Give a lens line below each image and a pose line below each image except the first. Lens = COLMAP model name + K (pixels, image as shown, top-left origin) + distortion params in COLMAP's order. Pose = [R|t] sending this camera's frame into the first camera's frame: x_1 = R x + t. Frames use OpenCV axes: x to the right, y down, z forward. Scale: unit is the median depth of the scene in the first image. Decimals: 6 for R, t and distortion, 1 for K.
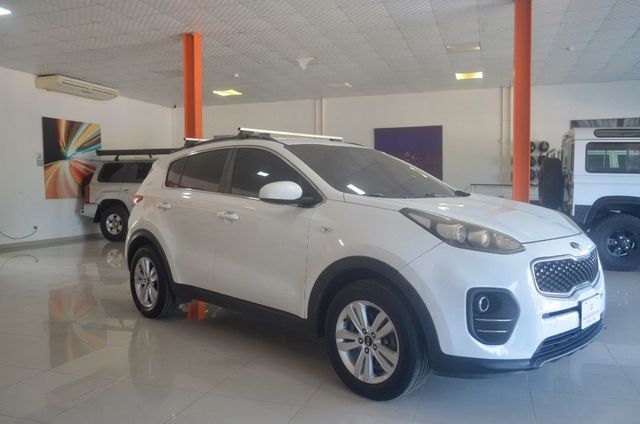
lens RADIAL K [[543.3, 0, 319.9], [0, 543.3, 209.3], [0, 0, 1]] dist [-0.059642, 0.017229]
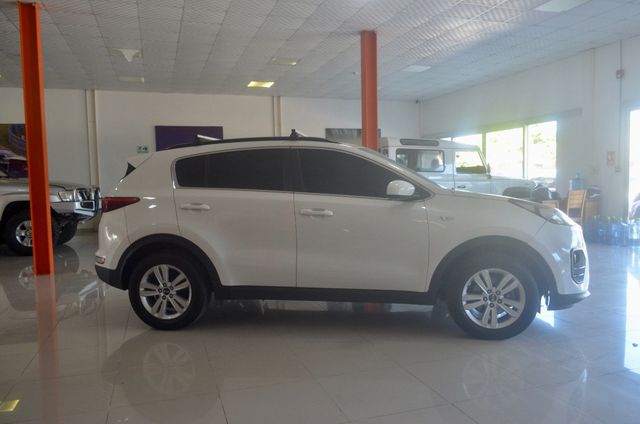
lens RADIAL K [[510.4, 0, 320.5], [0, 510.4, 212.0], [0, 0, 1]] dist [0.001313, -0.001237]
pose [[0.784758, -0.047255, 0.617998, -0.711301], [0.036383, 0.998882, 0.030178, -0.017747], [-0.618733, -0.001197, 0.785601, 0.183182]]
